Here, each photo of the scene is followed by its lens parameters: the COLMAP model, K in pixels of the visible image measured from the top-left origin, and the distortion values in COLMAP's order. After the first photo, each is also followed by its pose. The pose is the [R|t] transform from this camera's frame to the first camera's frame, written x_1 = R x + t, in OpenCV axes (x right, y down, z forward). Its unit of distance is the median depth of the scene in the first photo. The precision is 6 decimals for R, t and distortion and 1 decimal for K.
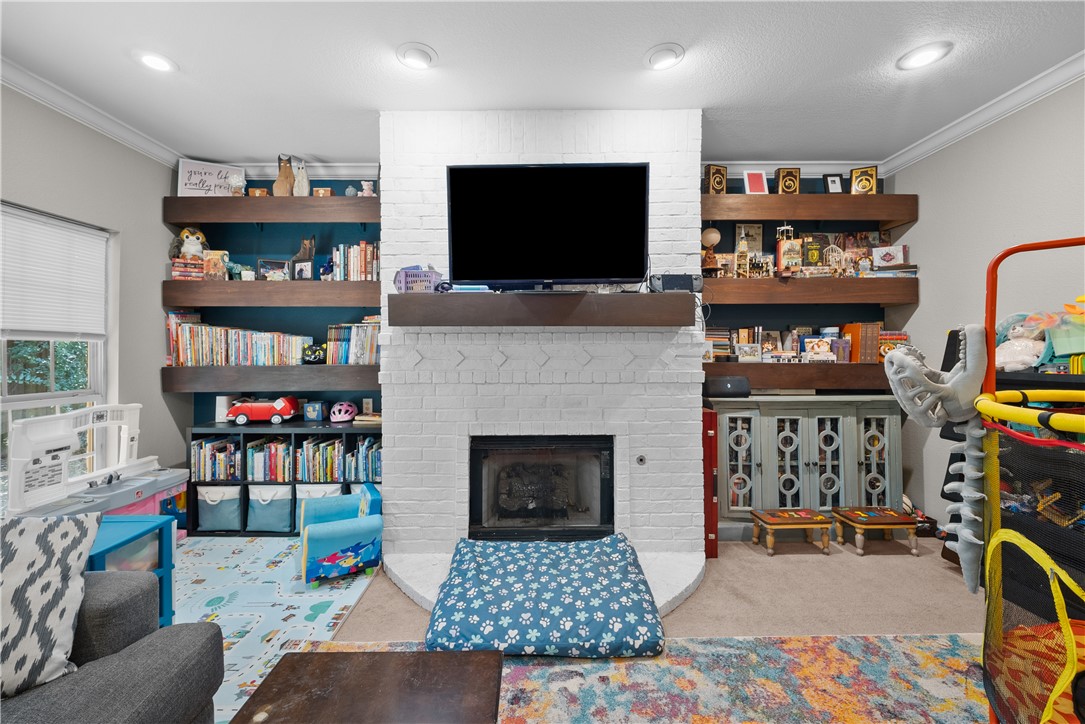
lens RADIAL K [[437.7, 0, 538.4], [0, 437.7, 350.3], [0, 0, 1]] dist [-0.000824, -0.000258]
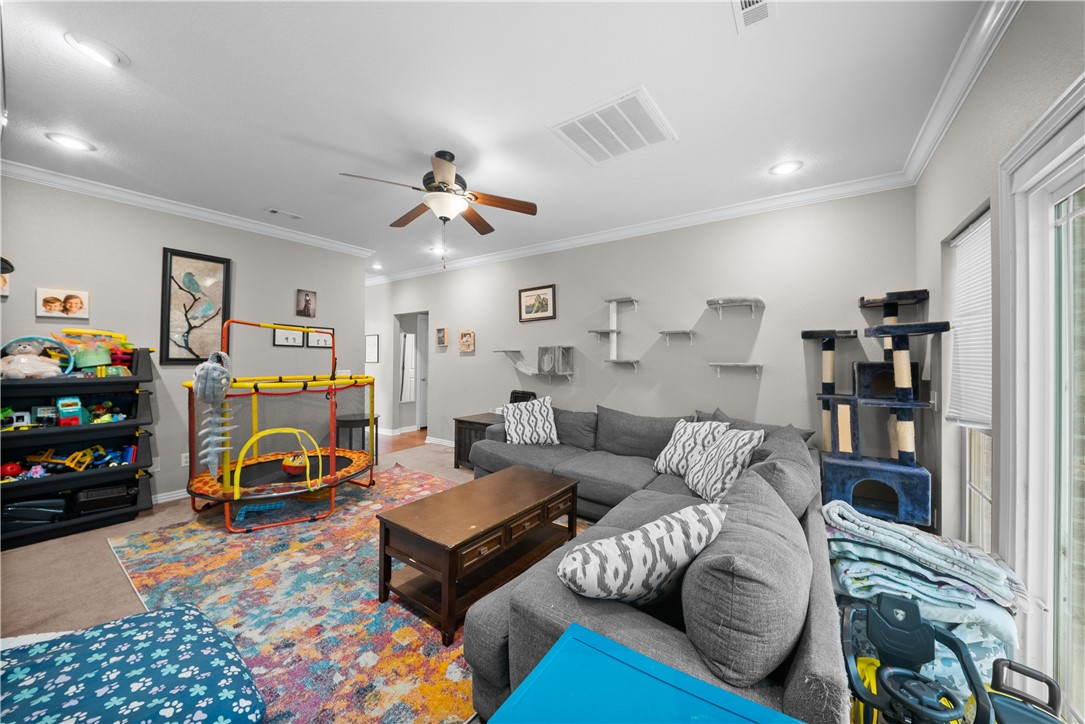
lens RADIAL K [[389.9, 0, 546.3], [0, 389.9, 350.9], [0, 0, 1]] dist [-0.001589, 0.000028]
pose [[-0.821982, 0.004779, 0.569493, -1.021211], [-0.005177, 0.999861, -0.015862, -0.015343], [-0.569490, -0.015987, -0.821843, 1.200021]]
